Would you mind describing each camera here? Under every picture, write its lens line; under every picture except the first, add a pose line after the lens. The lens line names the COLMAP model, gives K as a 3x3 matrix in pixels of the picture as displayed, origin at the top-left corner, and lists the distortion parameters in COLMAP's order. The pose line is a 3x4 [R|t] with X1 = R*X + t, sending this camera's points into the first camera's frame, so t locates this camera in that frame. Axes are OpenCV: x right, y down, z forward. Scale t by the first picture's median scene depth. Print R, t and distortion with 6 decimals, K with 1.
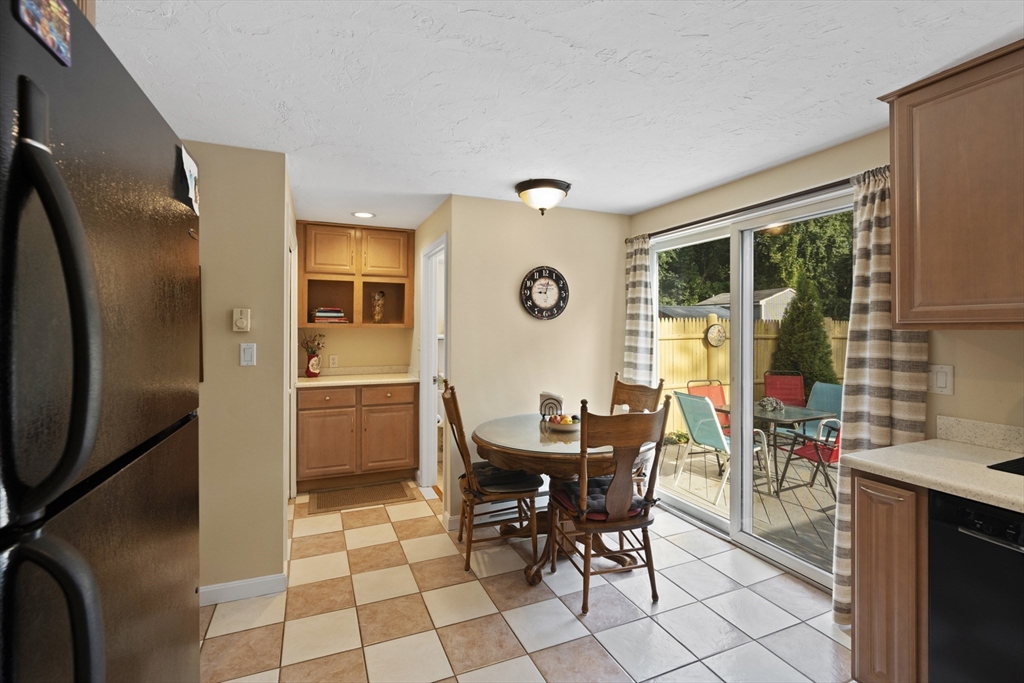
lens RADIAL K [[461.5, 0, 512.2], [0, 461.5, 330.3], [0, 0, 1]] dist [-0.003451, 0.000323]
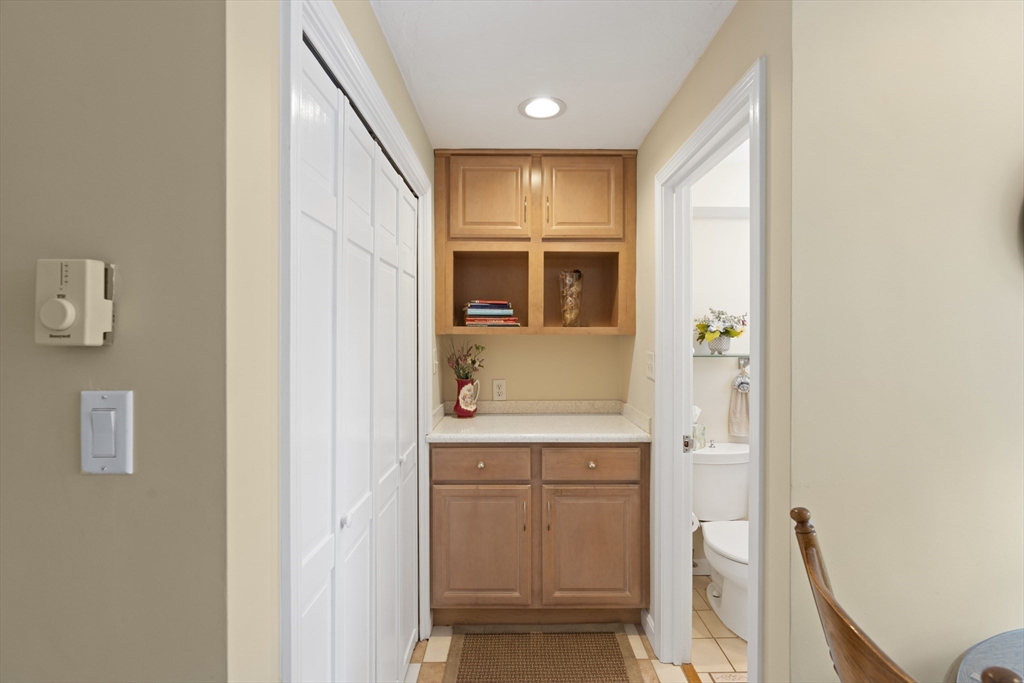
lens RADIAL K [[461.5, 0, 512.2], [0, 461.5, 330.3], [0, 0, 1]] dist [-0.003451, 0.000323]
pose [[0.919586, -0.008328, -0.392801, -0.144127], [0.001692, 0.999850, -0.017238, -0.000870], [0.392886, 0.015187, 0.919462, 0.484043]]
